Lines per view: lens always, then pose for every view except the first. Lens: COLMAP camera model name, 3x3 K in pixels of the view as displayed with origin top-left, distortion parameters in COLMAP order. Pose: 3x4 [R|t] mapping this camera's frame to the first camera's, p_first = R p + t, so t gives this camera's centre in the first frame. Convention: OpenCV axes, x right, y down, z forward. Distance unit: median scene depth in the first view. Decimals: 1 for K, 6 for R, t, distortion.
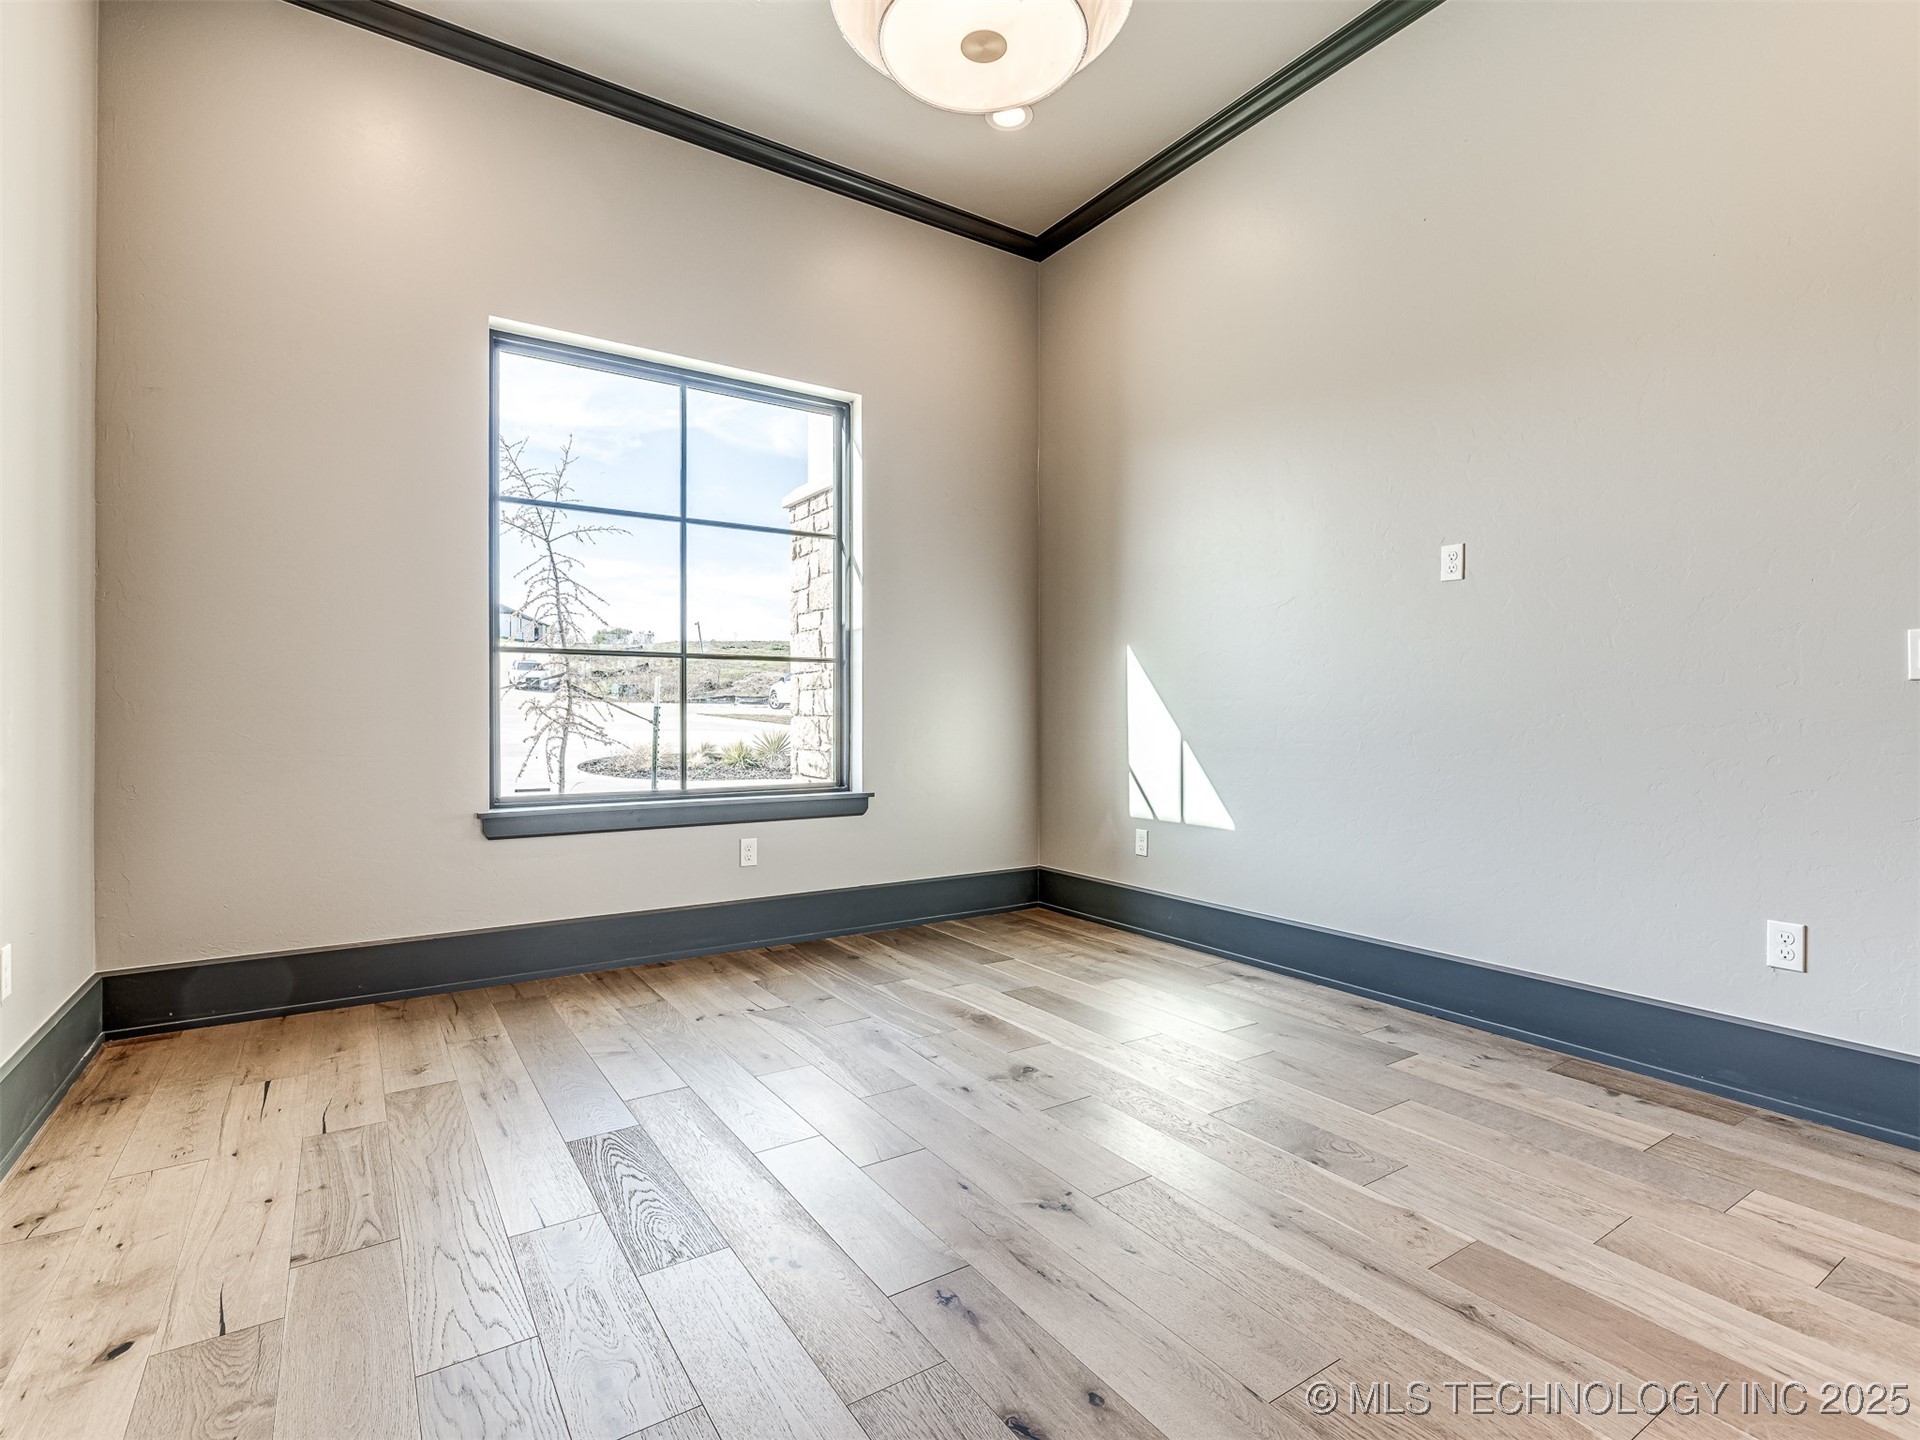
lens RADIAL K [[922.6, 0, 956.5], [0, 922.6, 719.3], [0, 0, 1]] dist [-0.000986, 0.001131]
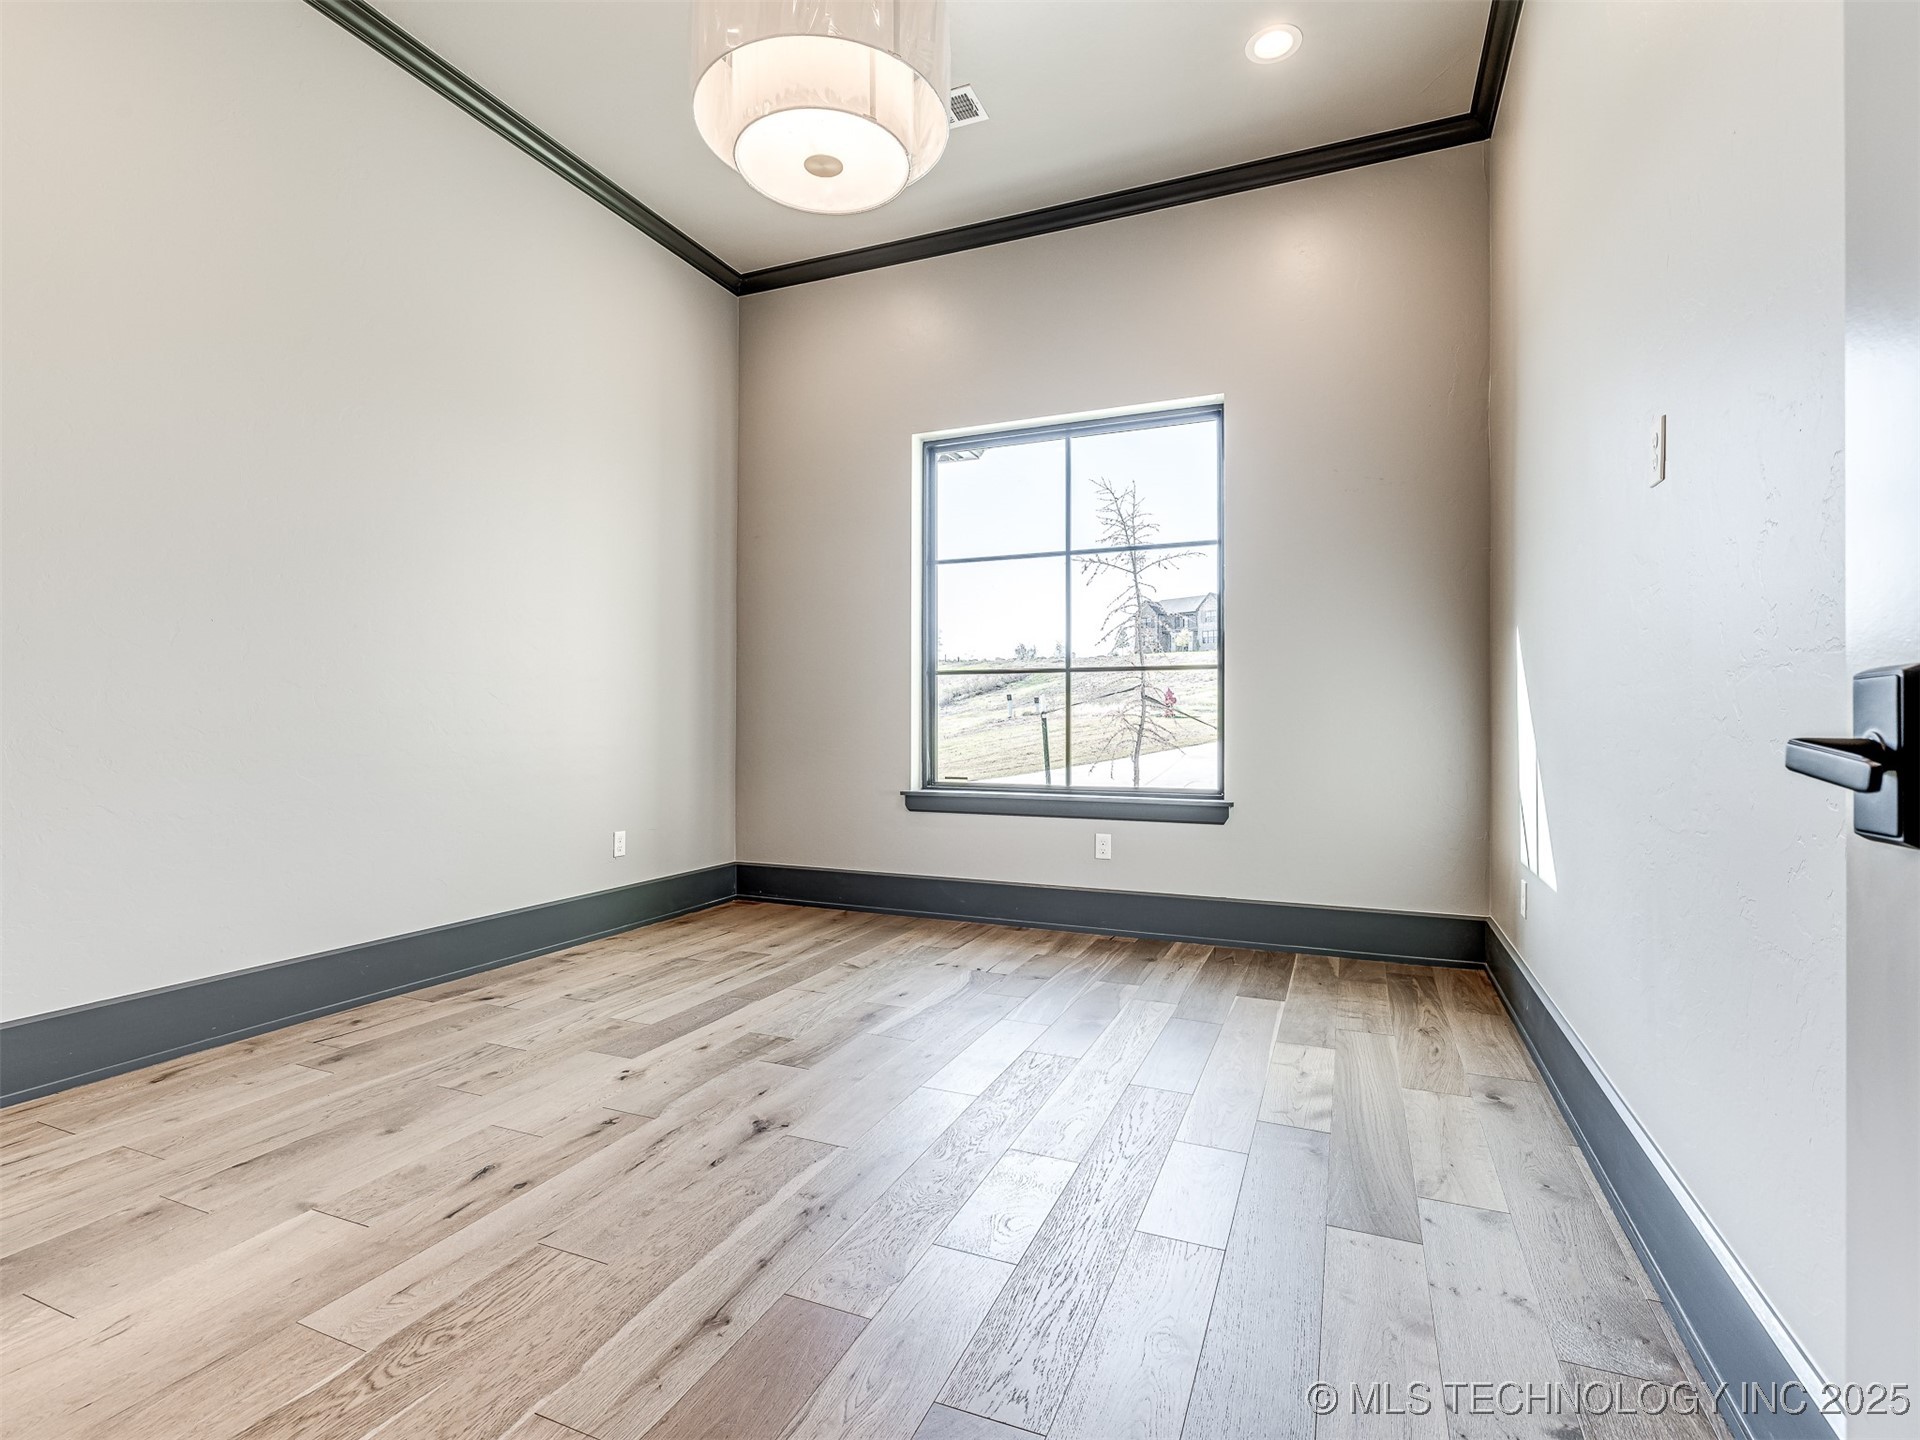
lens RADIAL K [[908.6, 0, 960.0], [0, 908.6, 720.0], [0, 0, 1]] dist [-0.000218, 0.000793]
pose [[0.559029, -0.001486, -0.829147, 0.649391], [-0.004132, 0.999981, -0.004578, -0.000748], [0.829138, 0.005985, 0.559012, 0.285052]]
